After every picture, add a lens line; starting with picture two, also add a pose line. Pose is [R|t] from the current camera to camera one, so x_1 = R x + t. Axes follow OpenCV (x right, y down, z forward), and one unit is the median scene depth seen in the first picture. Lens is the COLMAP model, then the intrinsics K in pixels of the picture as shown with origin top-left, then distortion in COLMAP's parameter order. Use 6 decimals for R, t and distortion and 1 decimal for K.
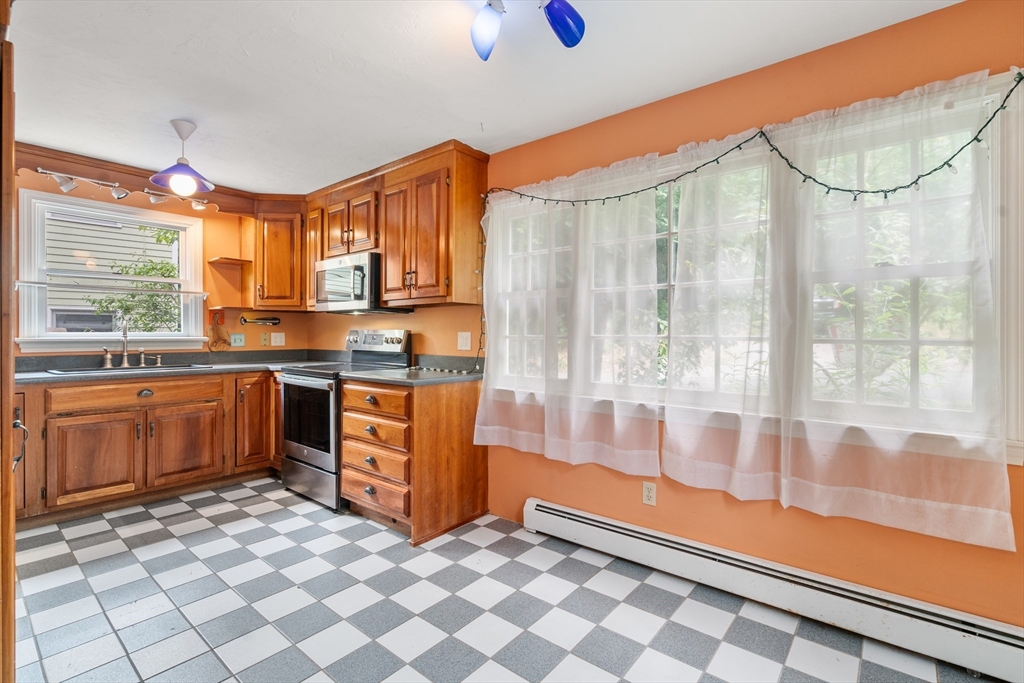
lens RADIAL K [[468.1, 0, 513.2], [0, 468.1, 342.6], [0, 0, 1]] dist [-0.020857, 0.012218]
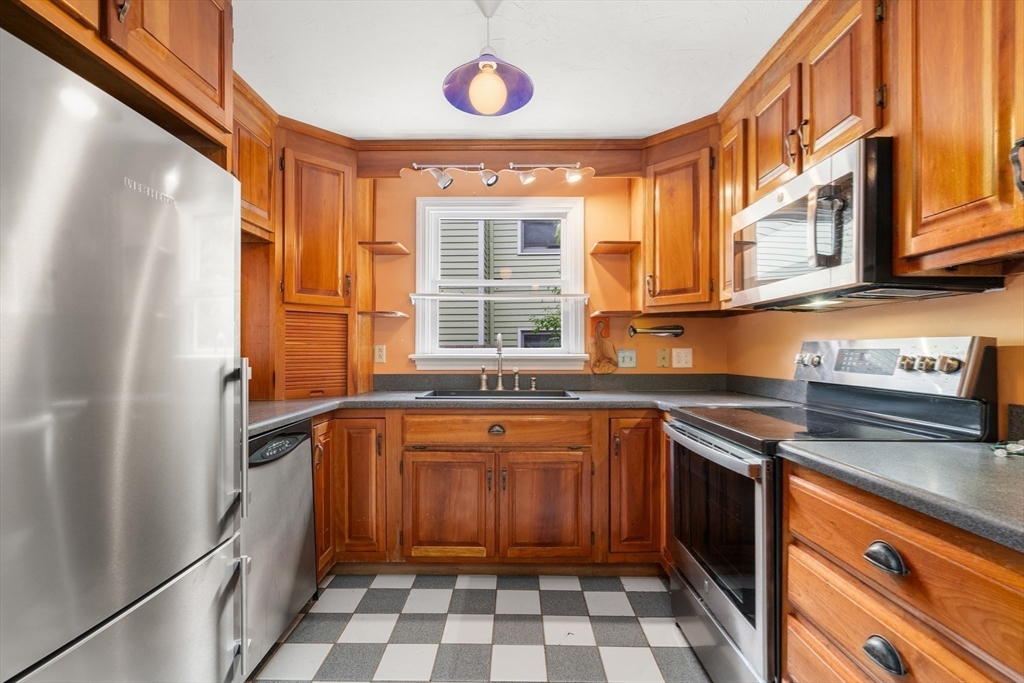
lens RADIAL K [[468.1, 0, 513.2], [0, 468.1, 342.6], [0, 0, 1]] dist [-0.020857, 0.012218]
pose [[0.635109, -0.015743, -0.772262, -0.178261], [-0.014270, 0.999382, -0.032109, -0.005270], [0.772291, 0.031413, 0.634492, 0.487985]]
